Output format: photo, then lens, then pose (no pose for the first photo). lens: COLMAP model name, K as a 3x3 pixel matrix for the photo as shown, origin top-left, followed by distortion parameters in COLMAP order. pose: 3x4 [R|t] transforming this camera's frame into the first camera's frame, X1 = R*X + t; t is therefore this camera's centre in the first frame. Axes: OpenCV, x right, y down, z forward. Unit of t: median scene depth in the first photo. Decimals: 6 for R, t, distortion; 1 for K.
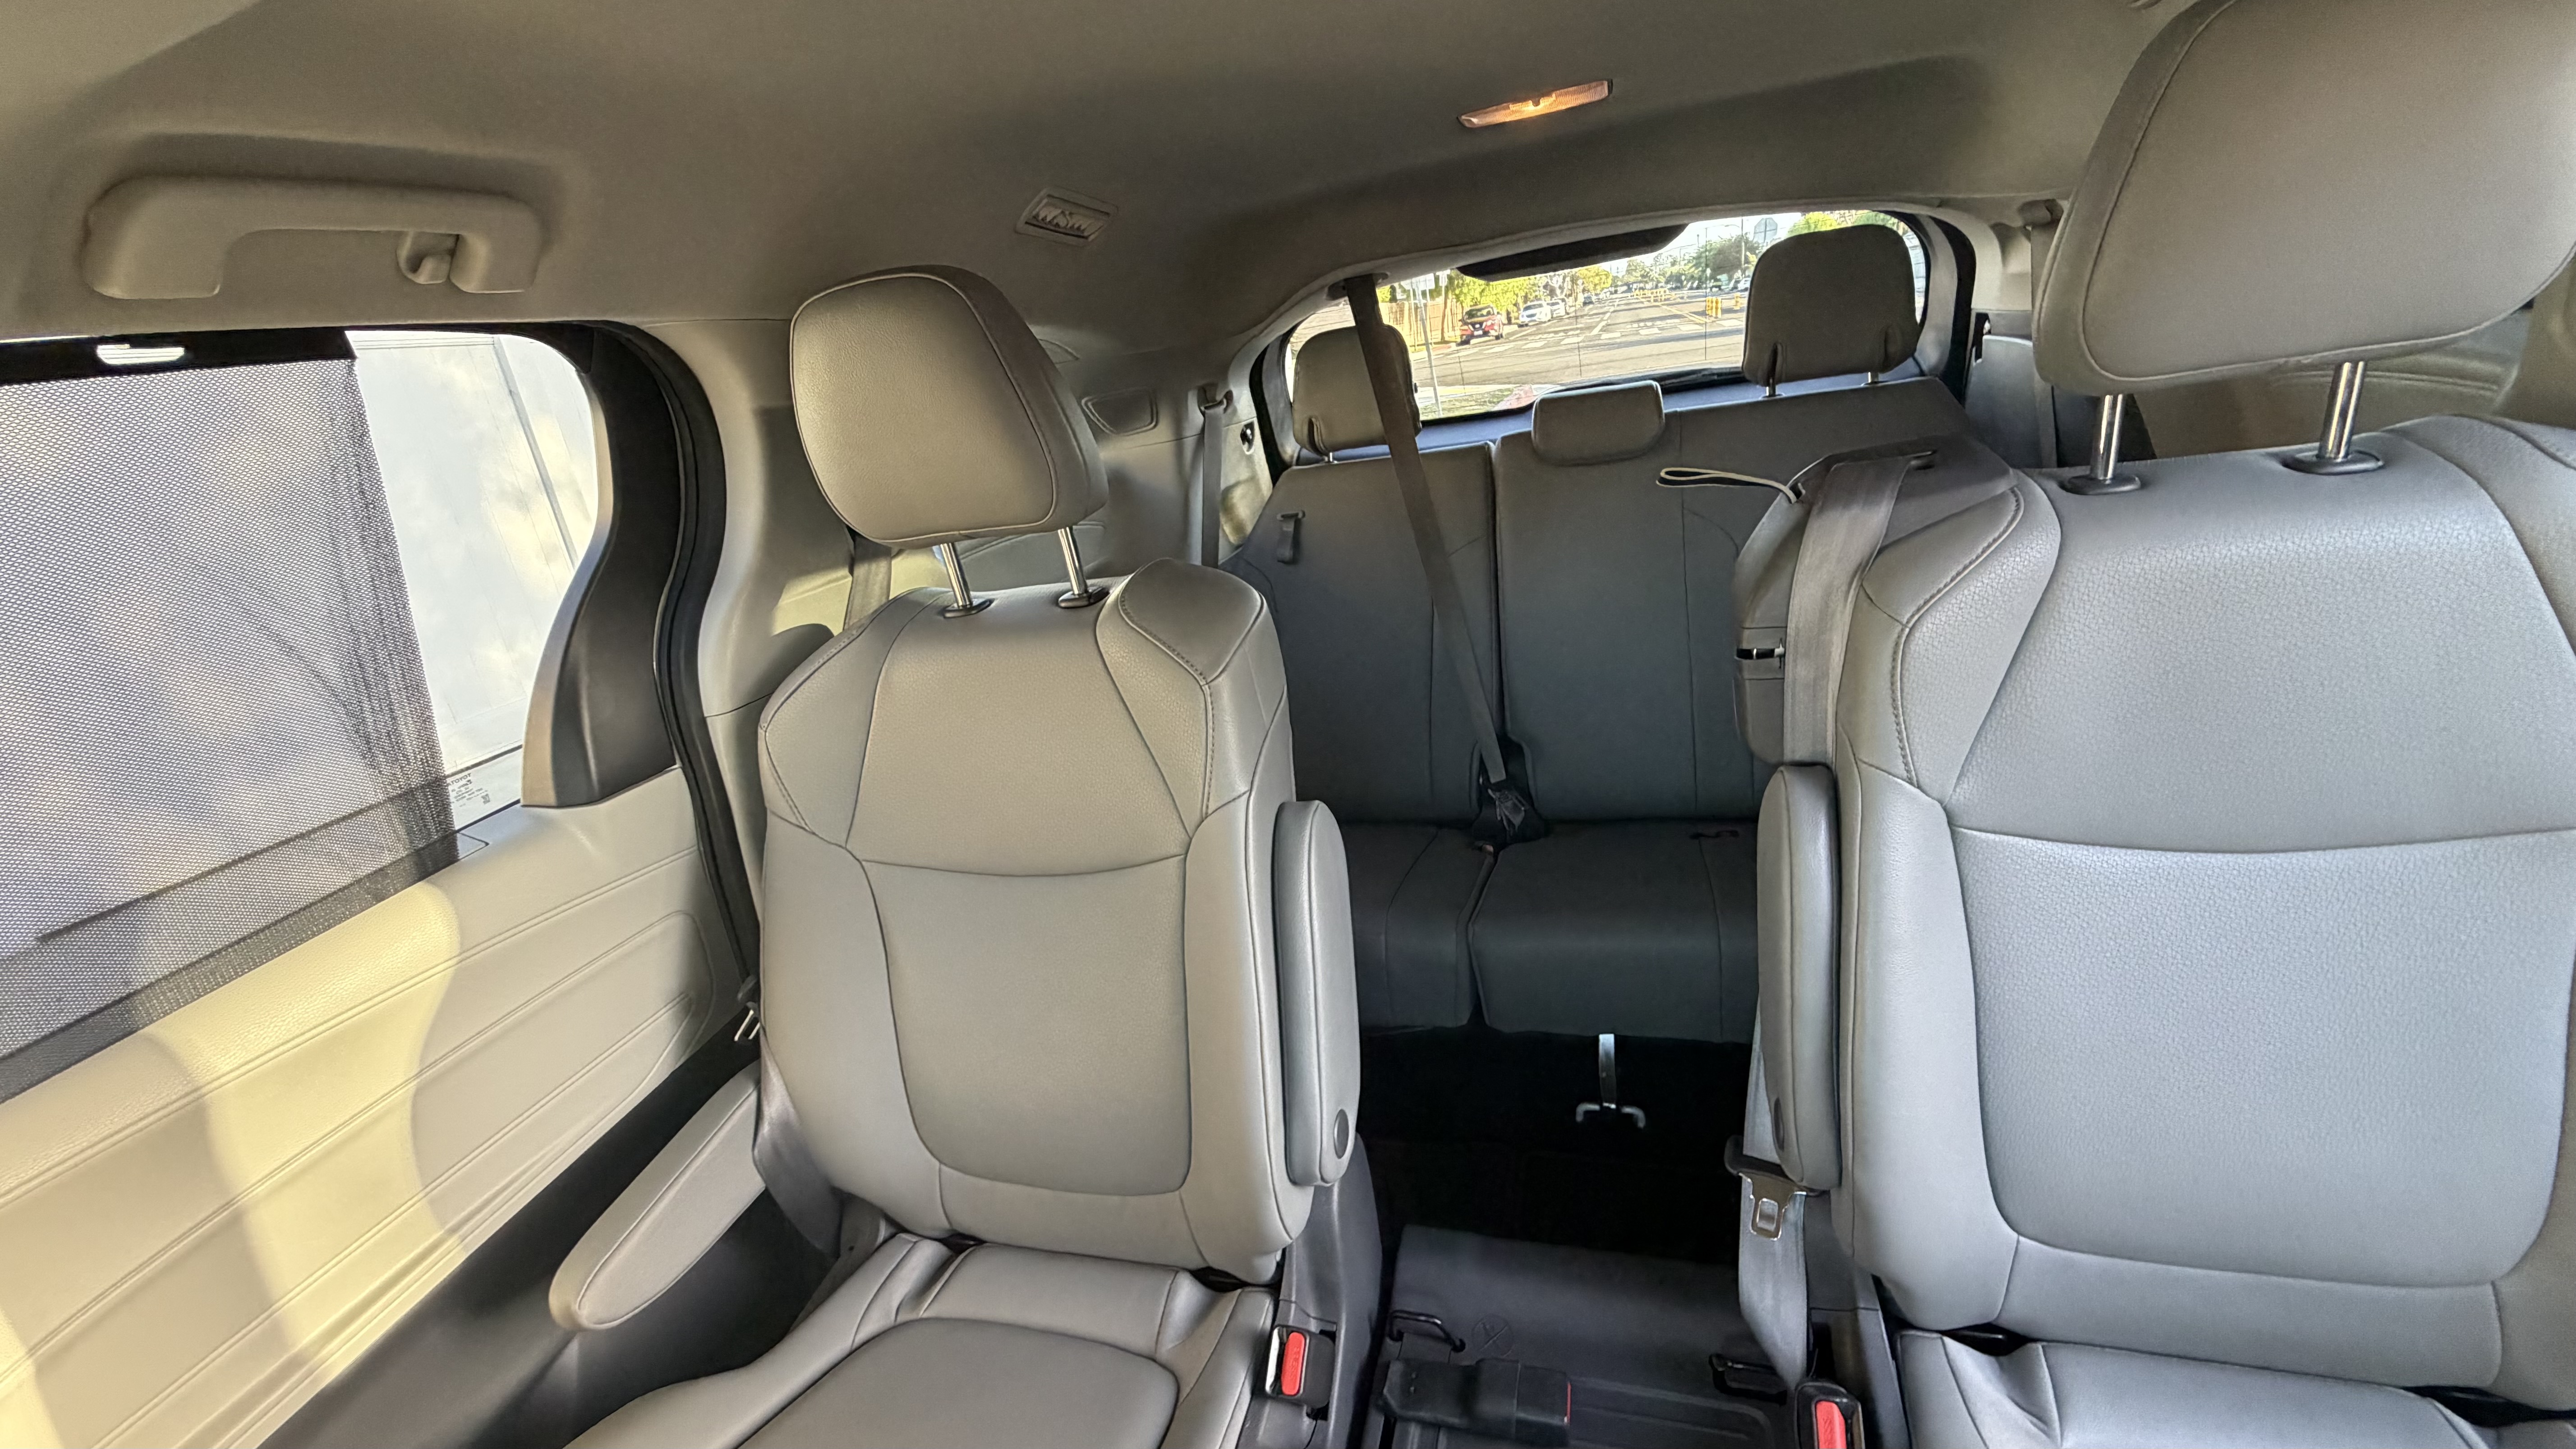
lens RADIAL K [[1062.7, 0, 1275.3], [0, 1062.7, 719.2], [0, 0, 1]] dist [0.000132, -0.000027]
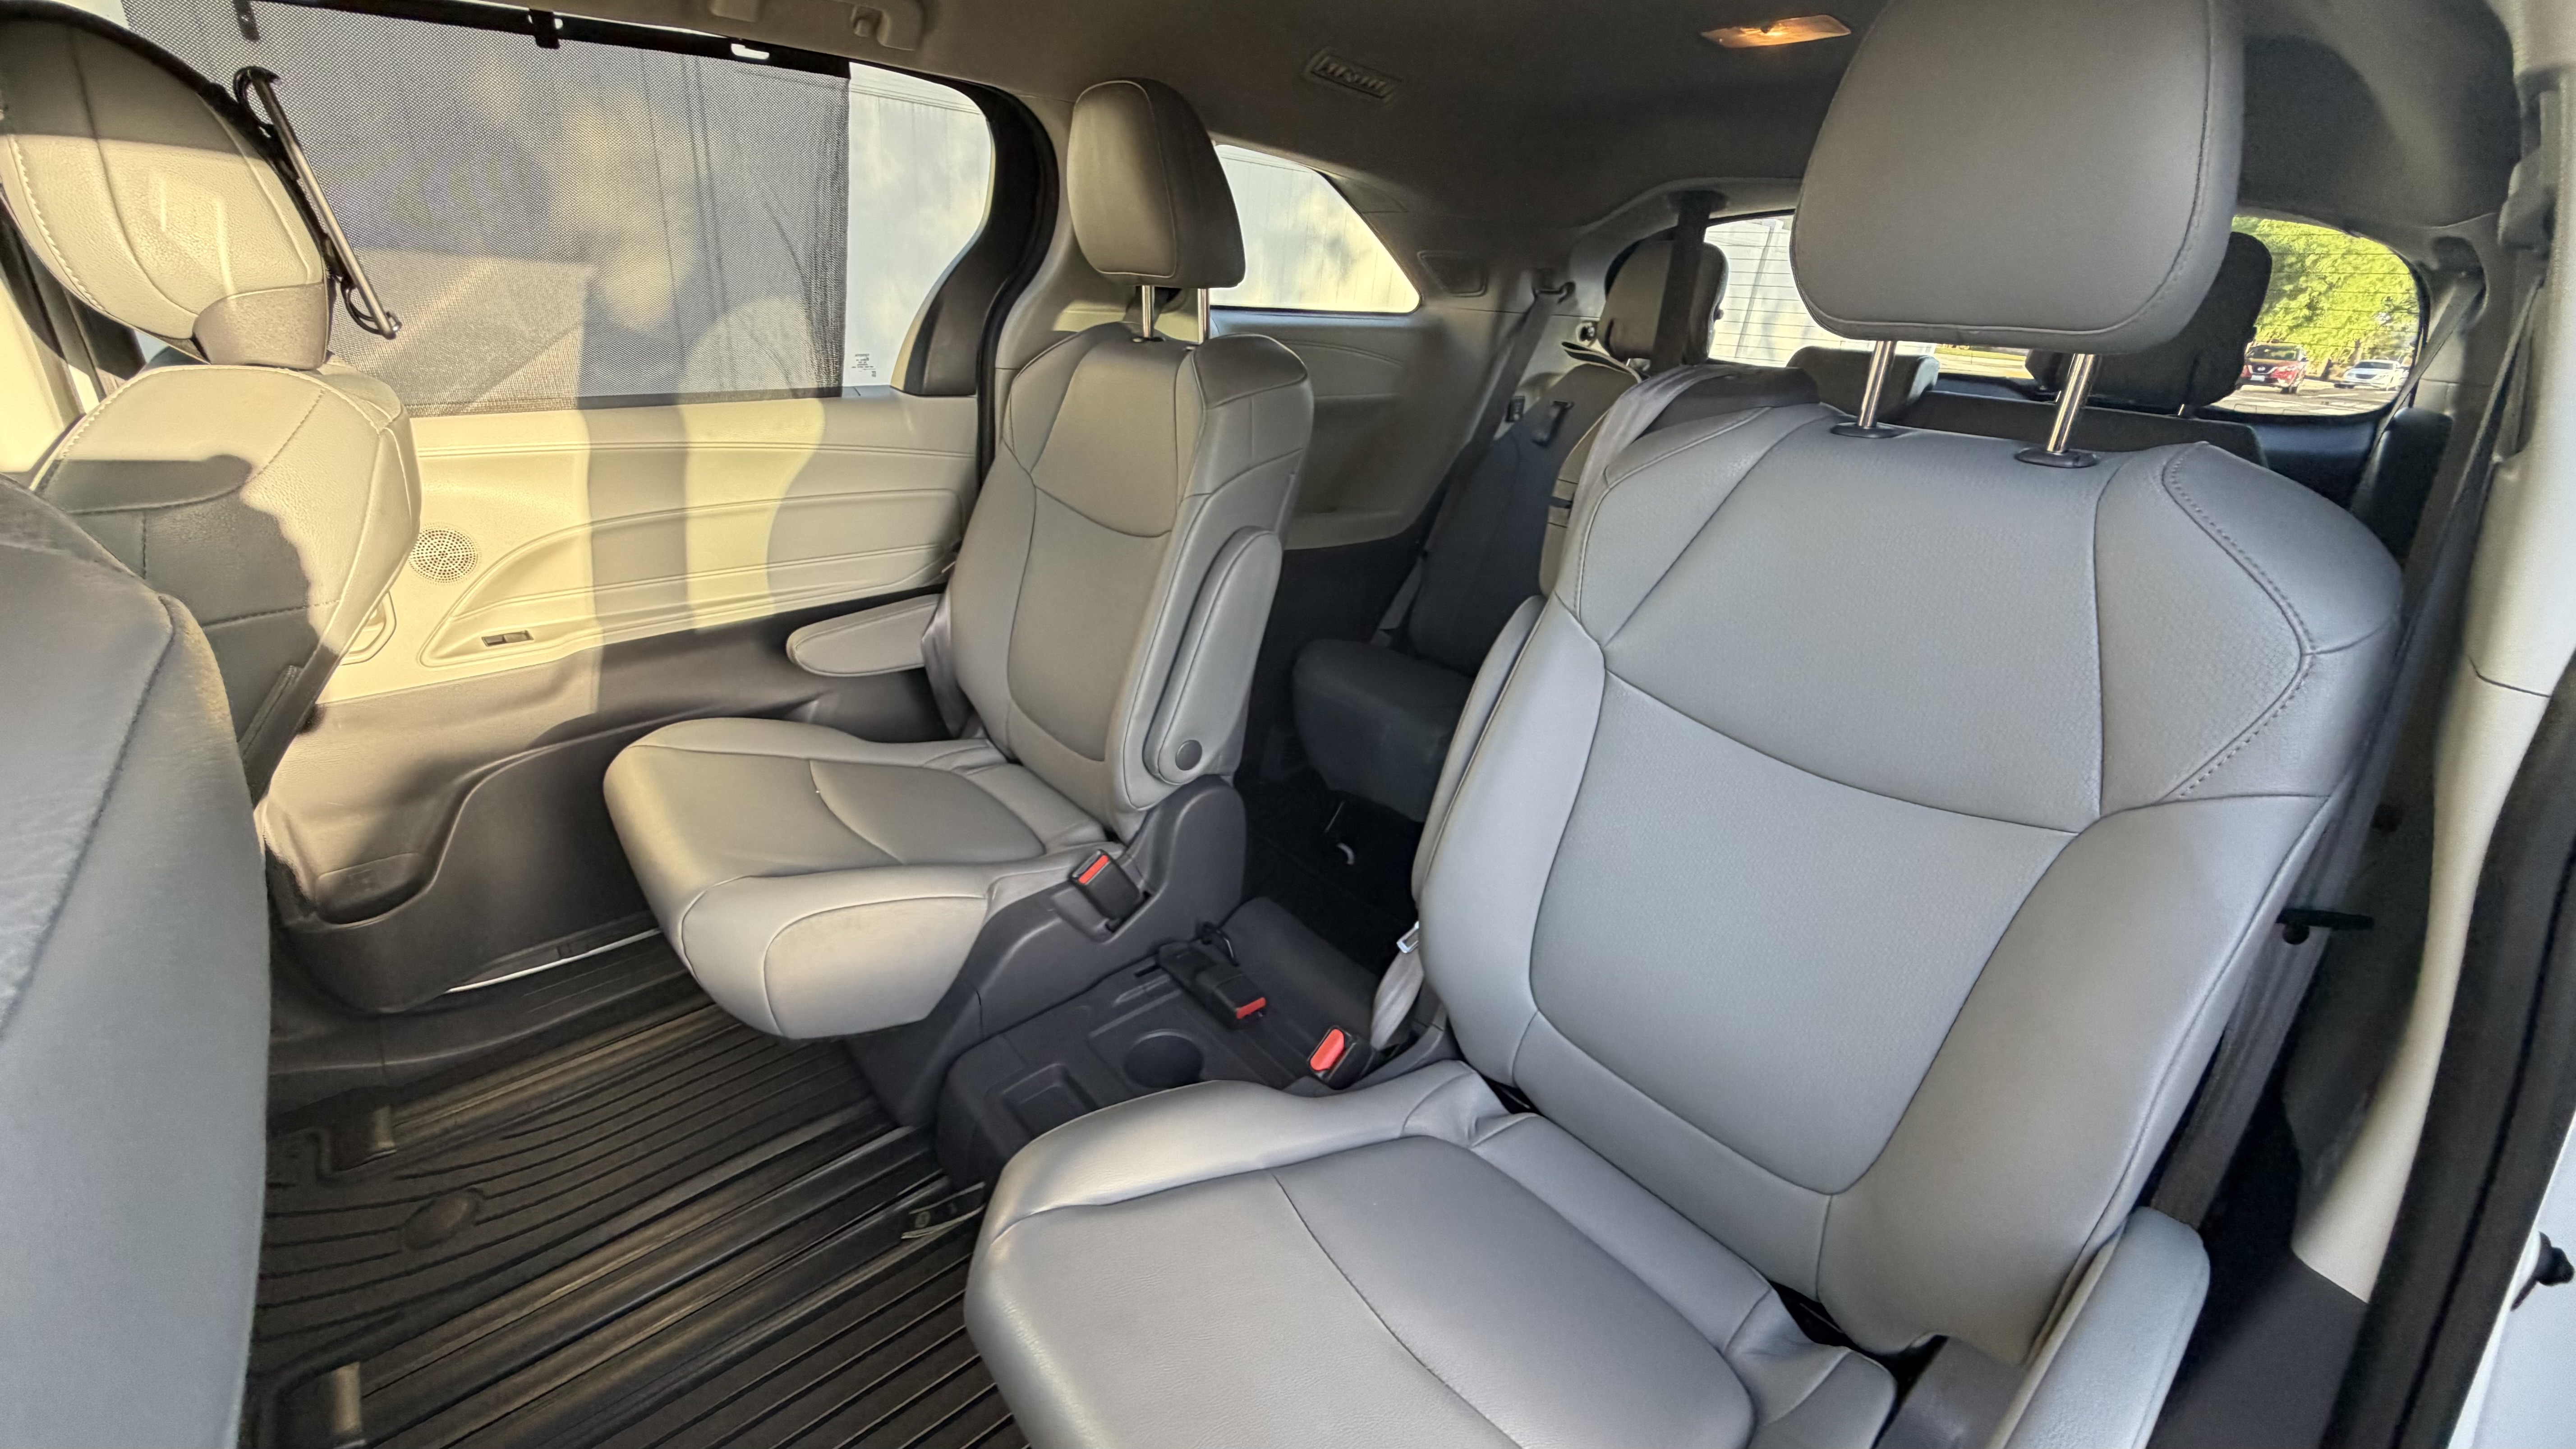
lens RADIAL K [[1058.4, 0, 1244.4], [0, 1058.4, 724.6], [0, 0, 1]] dist [-0.000131, 0.000055]
pose [[0.810292, 0.404833, -0.423718, 0.722670], [-0.367502, 0.914225, 0.170689, 0.089590], [0.456475, 0.017410, 0.889566, -0.220839]]
